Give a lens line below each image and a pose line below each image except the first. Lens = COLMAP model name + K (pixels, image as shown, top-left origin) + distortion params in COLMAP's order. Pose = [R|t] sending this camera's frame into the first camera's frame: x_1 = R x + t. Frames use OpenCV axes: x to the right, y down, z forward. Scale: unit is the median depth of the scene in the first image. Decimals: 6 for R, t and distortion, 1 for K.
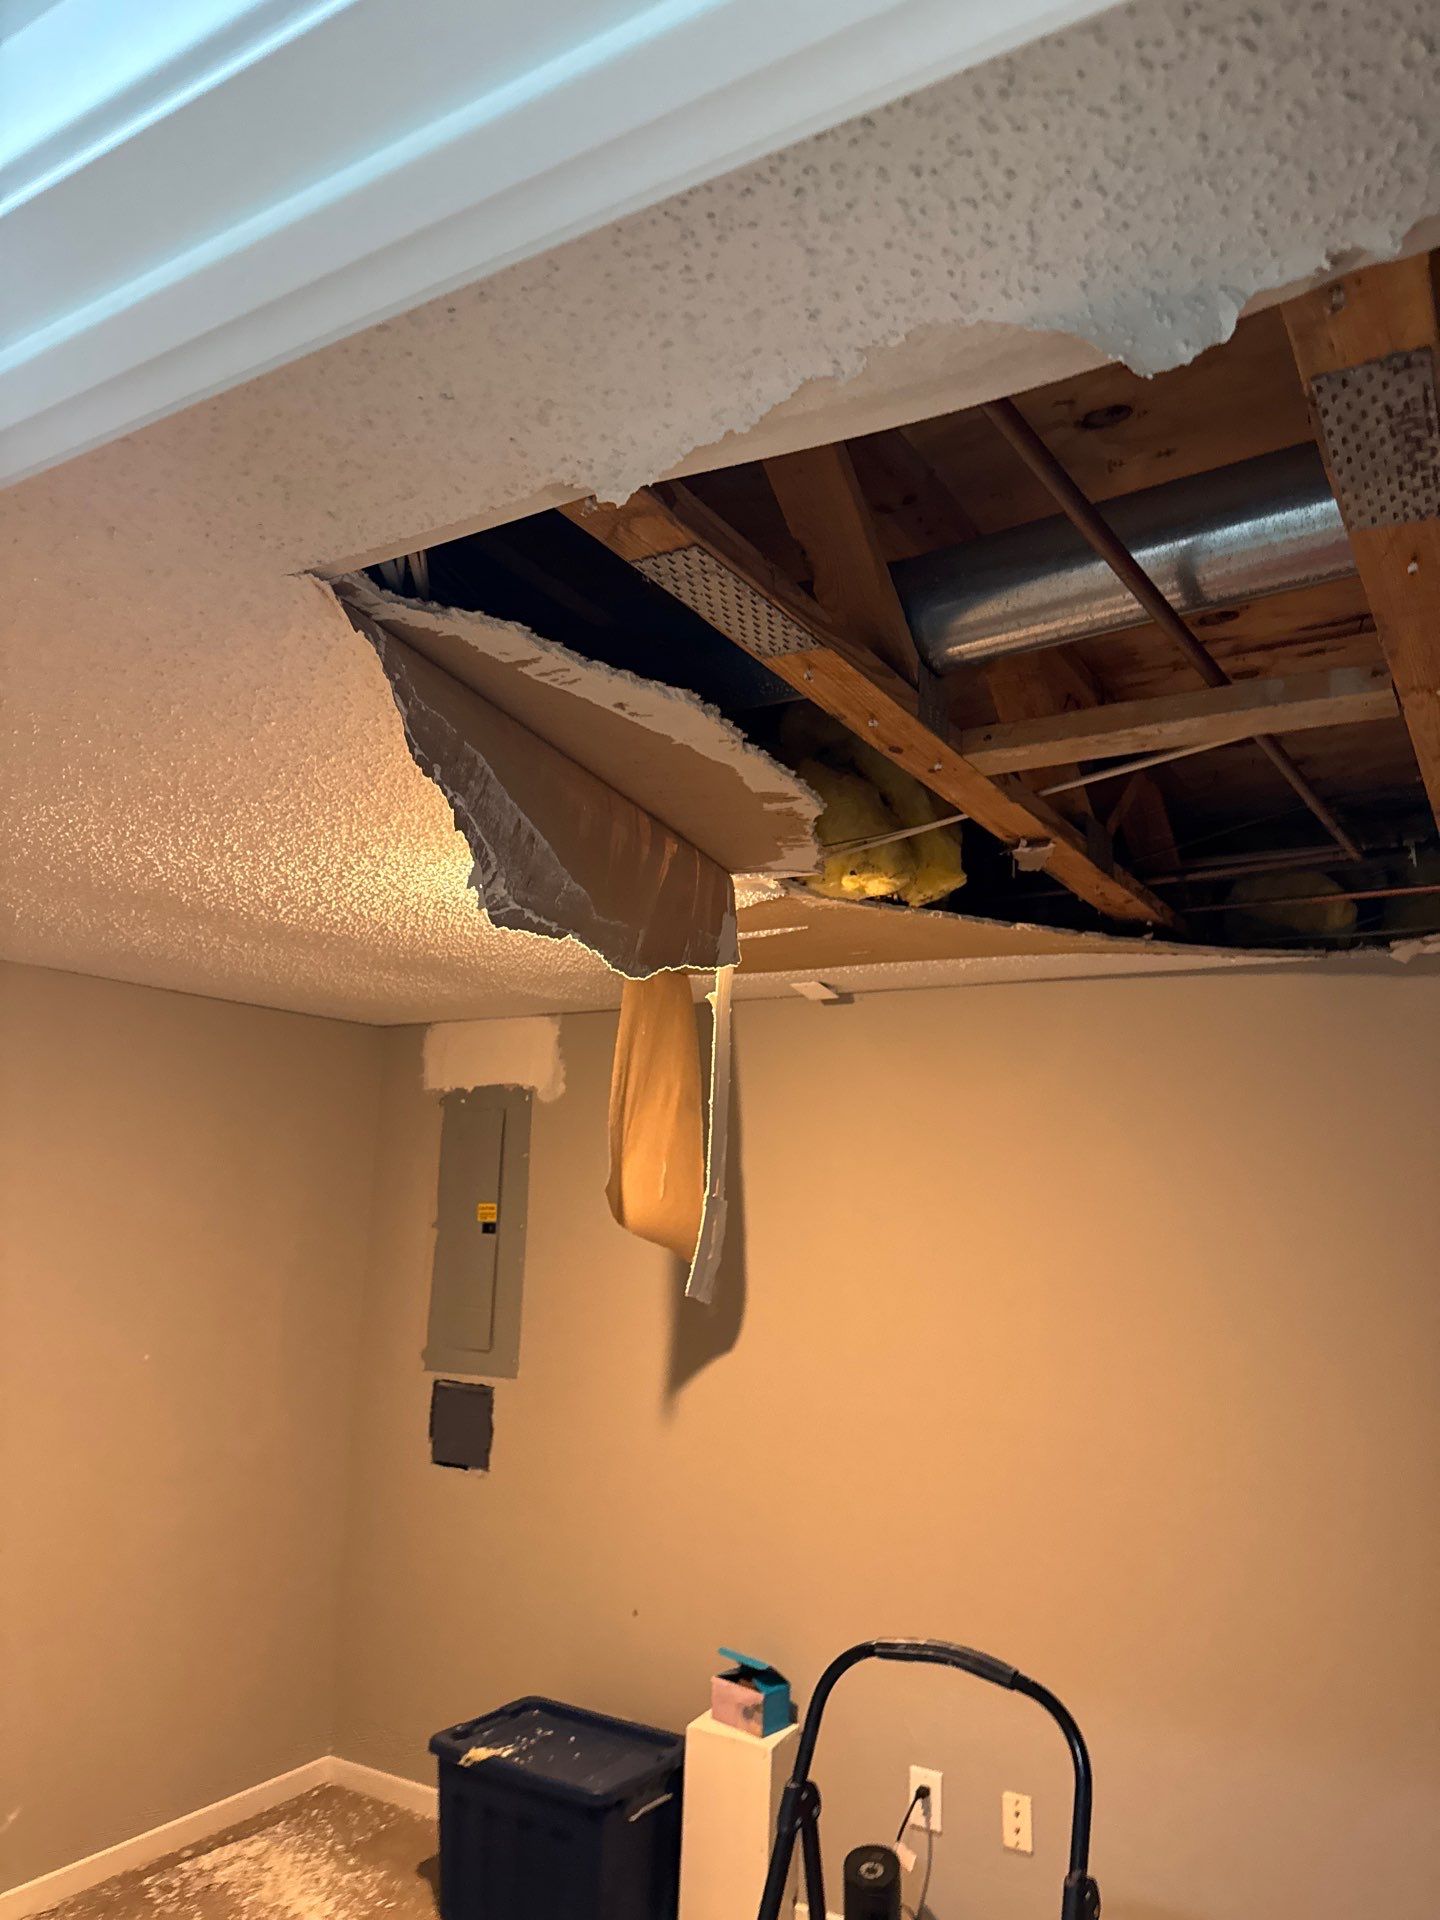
lens RADIAL K [[1339.8, 0, 725.4], [0, 1339.8, 937.6], [0, 0, 1]] dist [0.001022, -0.033779]
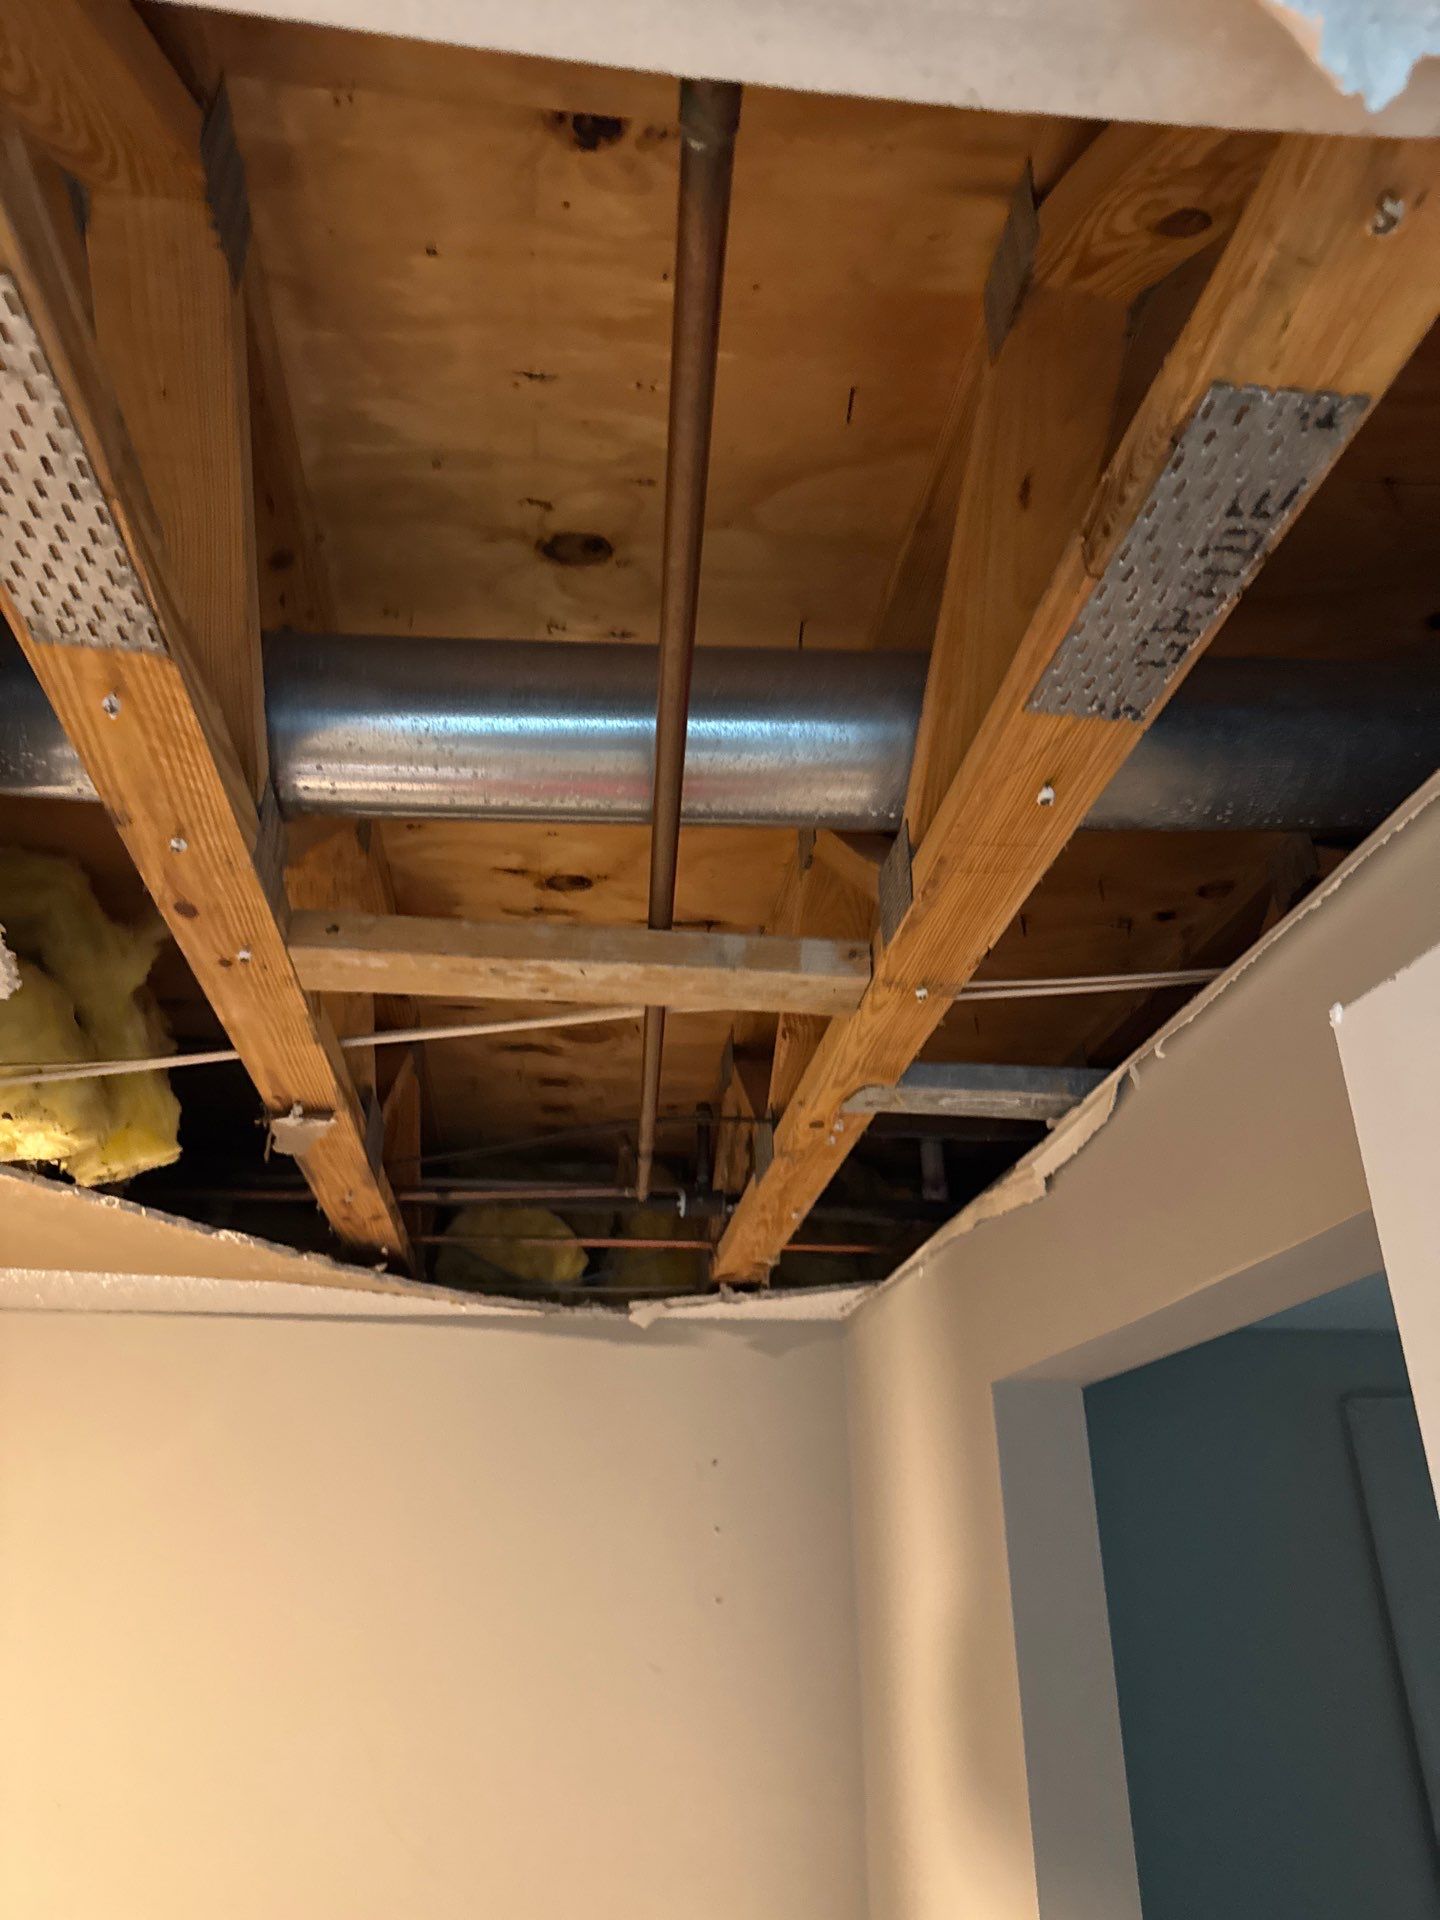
lens RADIAL K [[1339.8, 0, 725.4], [0, 1339.8, 937.6], [0, 0, 1]] dist [0.001022, -0.033779]
pose [[0.783051, 0.240285, 0.573667, -0.019130], [-0.093524, 0.957360, -0.273339, 0.010586], [-0.614885, 0.160387, 0.772135, 0.286980]]
